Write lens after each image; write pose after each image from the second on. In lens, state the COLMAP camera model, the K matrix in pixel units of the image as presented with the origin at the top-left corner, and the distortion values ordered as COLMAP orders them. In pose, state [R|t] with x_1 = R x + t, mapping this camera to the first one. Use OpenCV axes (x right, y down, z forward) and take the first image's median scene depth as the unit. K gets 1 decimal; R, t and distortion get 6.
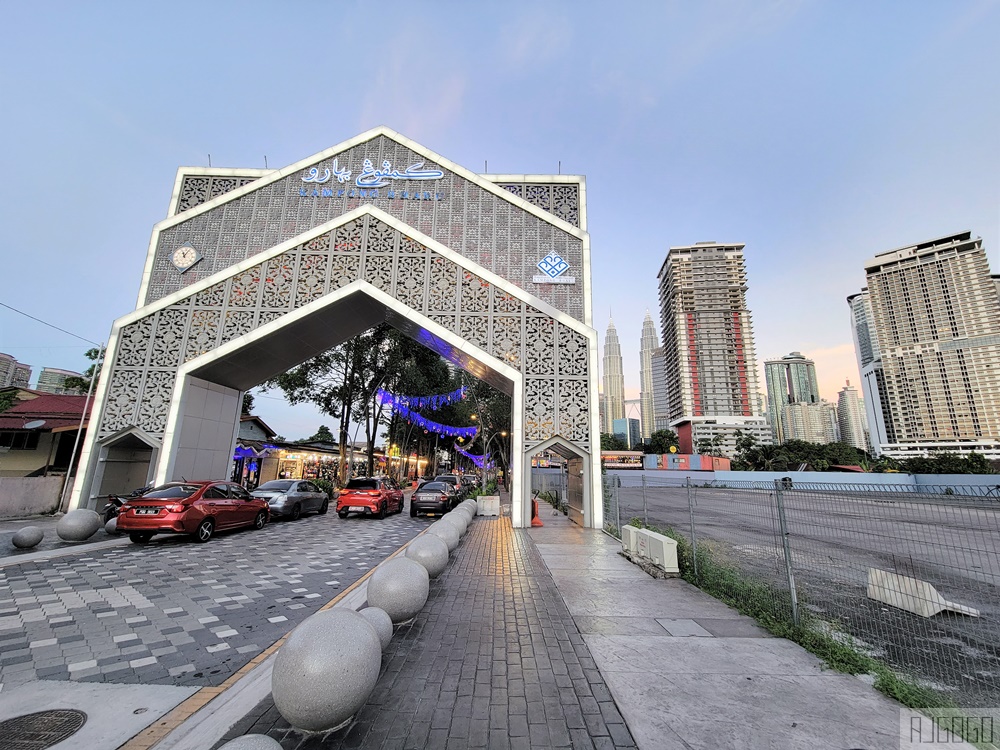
lens RADIAL K [[415.1, 0, 505.6], [0, 415.1, 372.6], [0, 0, 1]] dist [-0.002263, -0.000725]
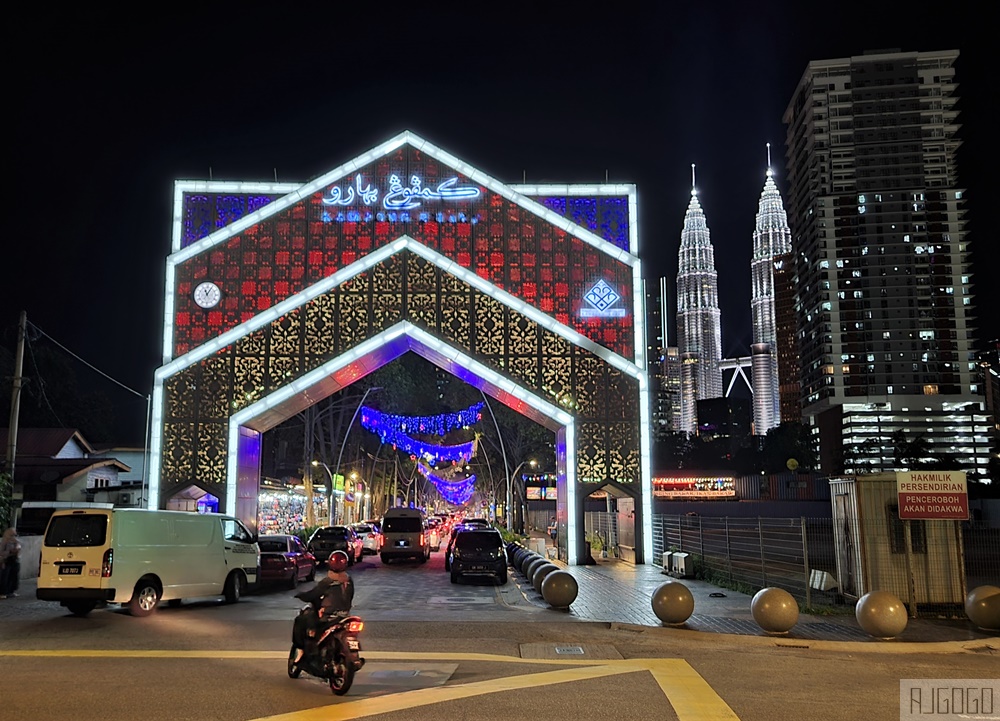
lens RADIAL K [[926.9, 0, 500.0], [0, 926.9, 360.5], [0, 0, 1]] dist [0.008299, 0.001855]
pose [[0.999592, -0.025990, 0.011867, -0.039809], [0.024956, 0.996463, 0.080240, -0.078306], [-0.013911, -0.079911, 0.996705, -0.304023]]
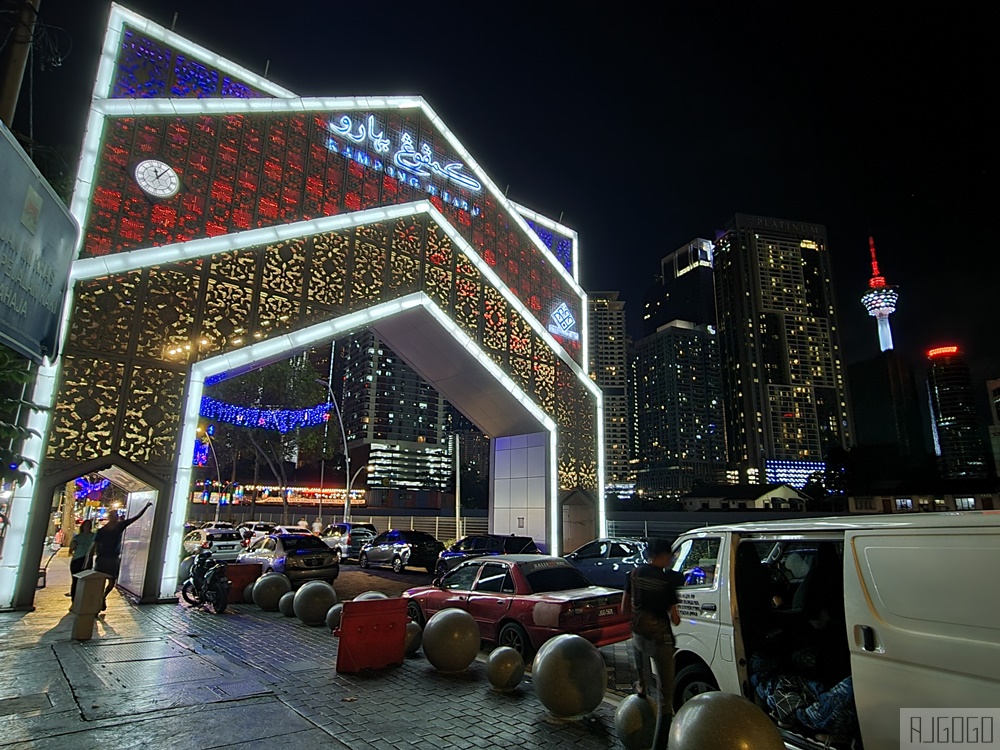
lens RADIAL K [[579.9, 0, 499.7], [0, 579.9, 368.3], [0, 0, 1]] dist [-0.003208, -0.000740]
pose [[0.743585, 0.149399, 0.651737, -0.252179], [-0.152560, 0.986916, -0.052173, -0.009270], [-0.651004, -0.060634, 0.756648, -0.000947]]
